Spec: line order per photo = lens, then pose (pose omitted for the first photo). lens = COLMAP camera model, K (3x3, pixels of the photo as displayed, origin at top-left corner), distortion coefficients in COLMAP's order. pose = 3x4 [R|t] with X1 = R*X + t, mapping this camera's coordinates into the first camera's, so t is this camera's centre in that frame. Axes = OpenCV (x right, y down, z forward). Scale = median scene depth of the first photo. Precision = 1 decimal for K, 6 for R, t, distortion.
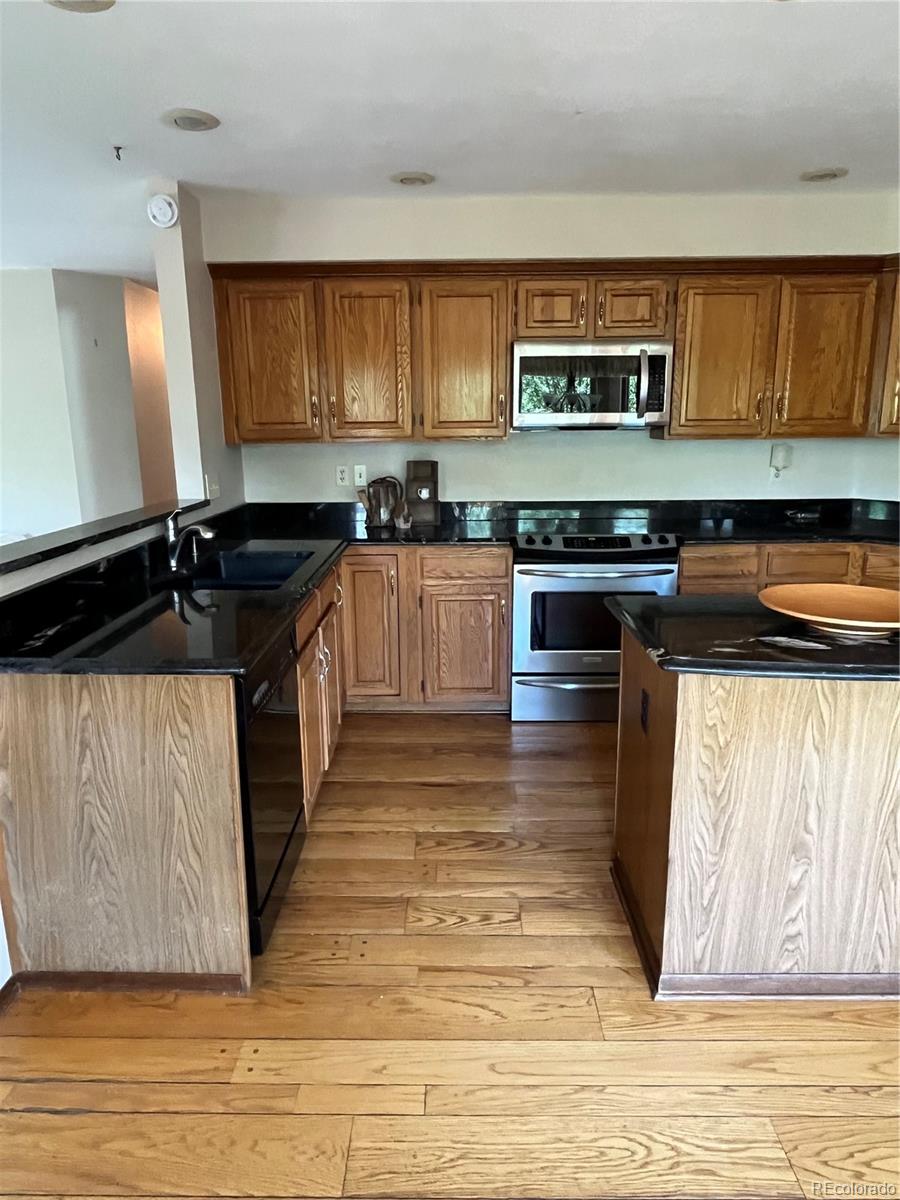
lens RADIAL K [[764.8, 0, 450.0], [0, 764.8, 600.0], [0, 0, 1]] dist [-0.017243, 0.005800]
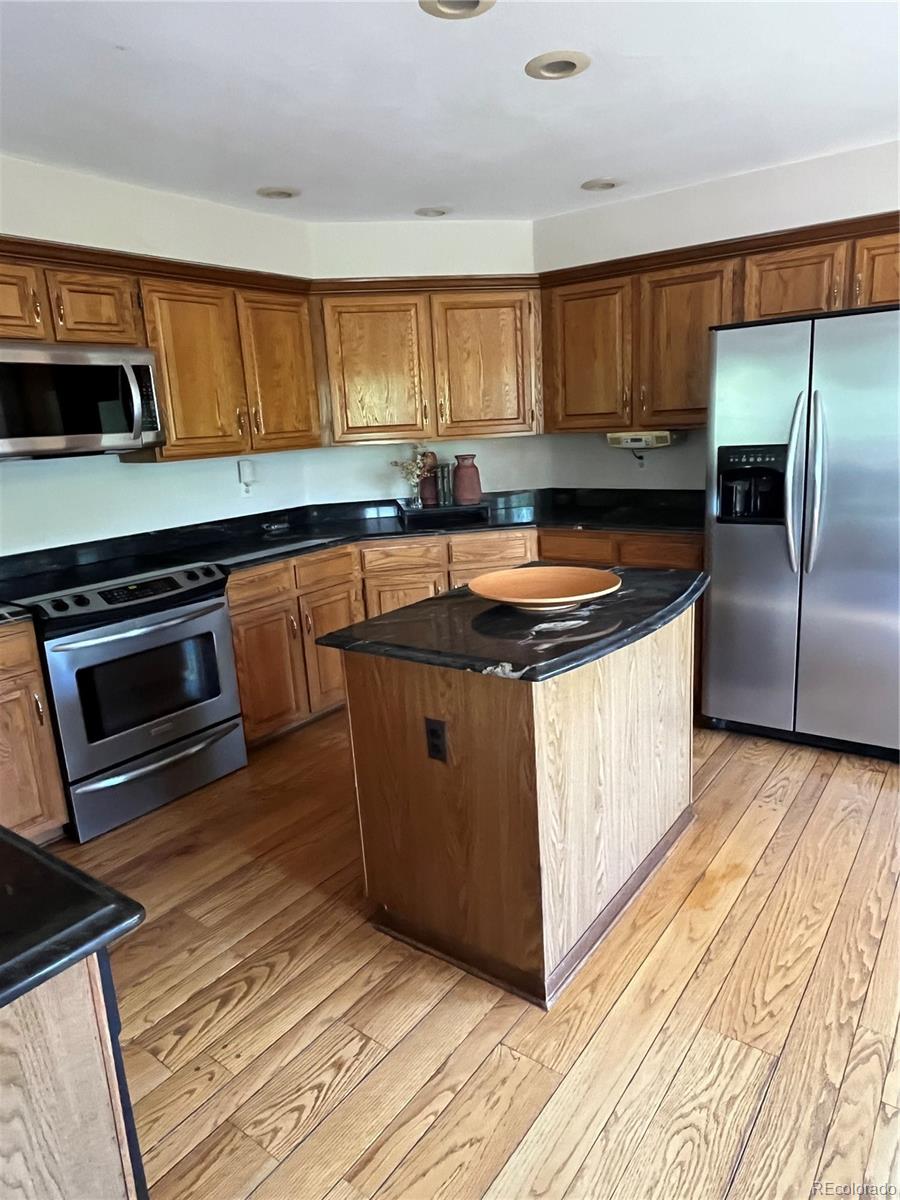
lens RADIAL K [[765.2, 0, 450.0], [0, 765.2, 600.0], [0, 0, 1]] dist [-0.001593, -0.000050]
pose [[0.577715, -0.209871, 0.788796, -0.364033], [0.231769, 0.968781, 0.088011, -0.082062], [-0.782642, 0.131973, 0.608321, 0.324674]]
